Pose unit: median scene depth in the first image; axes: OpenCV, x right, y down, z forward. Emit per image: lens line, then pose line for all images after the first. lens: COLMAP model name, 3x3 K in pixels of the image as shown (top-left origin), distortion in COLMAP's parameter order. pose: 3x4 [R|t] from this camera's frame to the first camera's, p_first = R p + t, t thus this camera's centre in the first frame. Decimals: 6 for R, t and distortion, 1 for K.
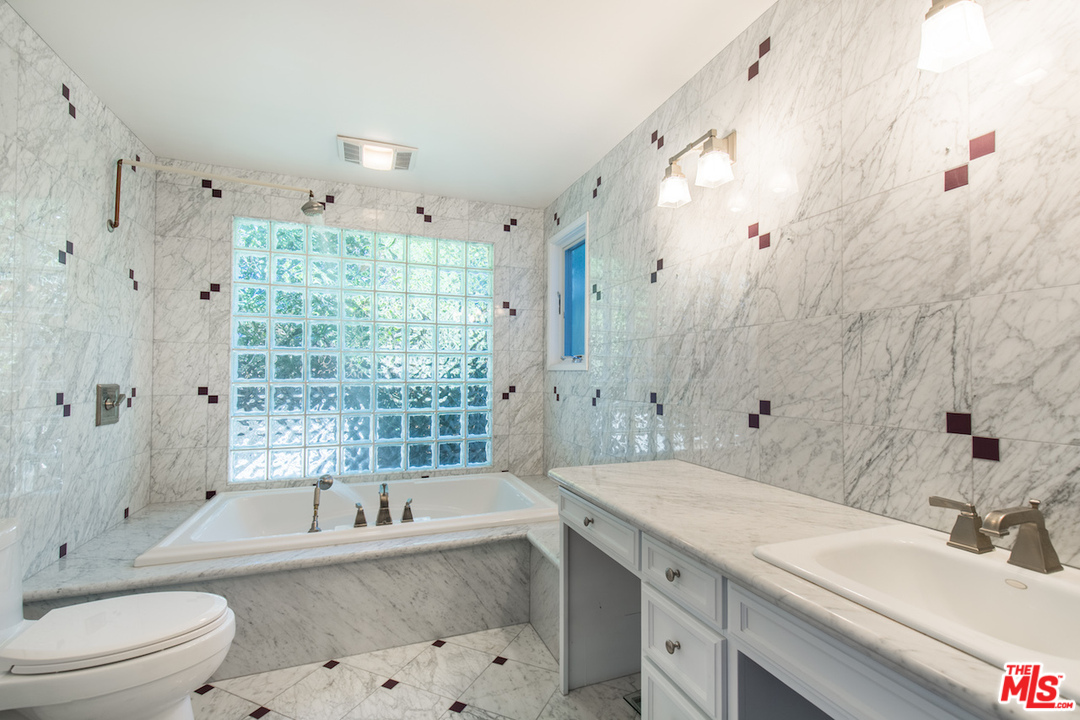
lens RADIAL K [[484.6, 0, 548.6], [0, 484.6, 362.0], [0, 0, 1]] dist [0.004326, -0.000919]
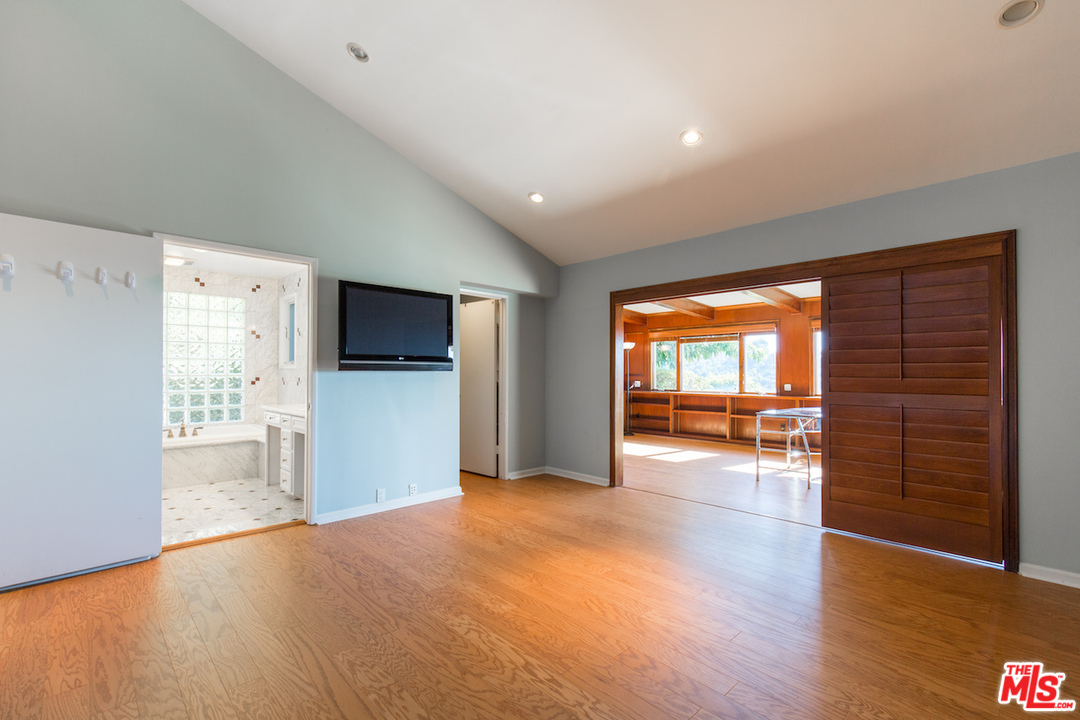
lens RADIAL K [[484.6, 0, 539.7], [0, 484.6, 369.1], [0, 0, 1]] dist [0.004326, -0.000919]
pose [[0.925561, -0.000283, 0.378598, 0.236953], [-0.004109, 0.999933, 0.010793, -0.005974], [-0.378576, -0.011546, 0.925498, -1.192113]]
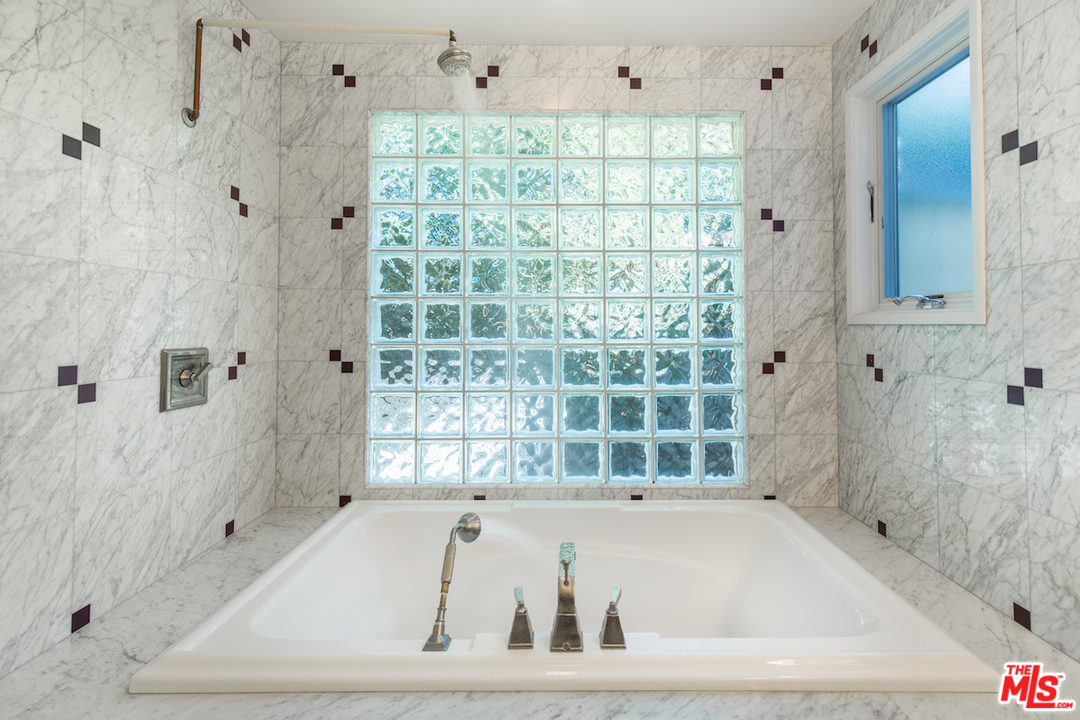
lens RADIAL K [[484.6, 0, 563.2], [0, 484.6, 316.8], [0, 0, 1]] dist [0.004326, -0.000919]
pose [[0.932774, -0.010619, -0.360306, -0.118114], [0.011506, 0.999934, 0.000318, 0.005039], [0.360279, -0.004442, 0.932834, 0.394188]]
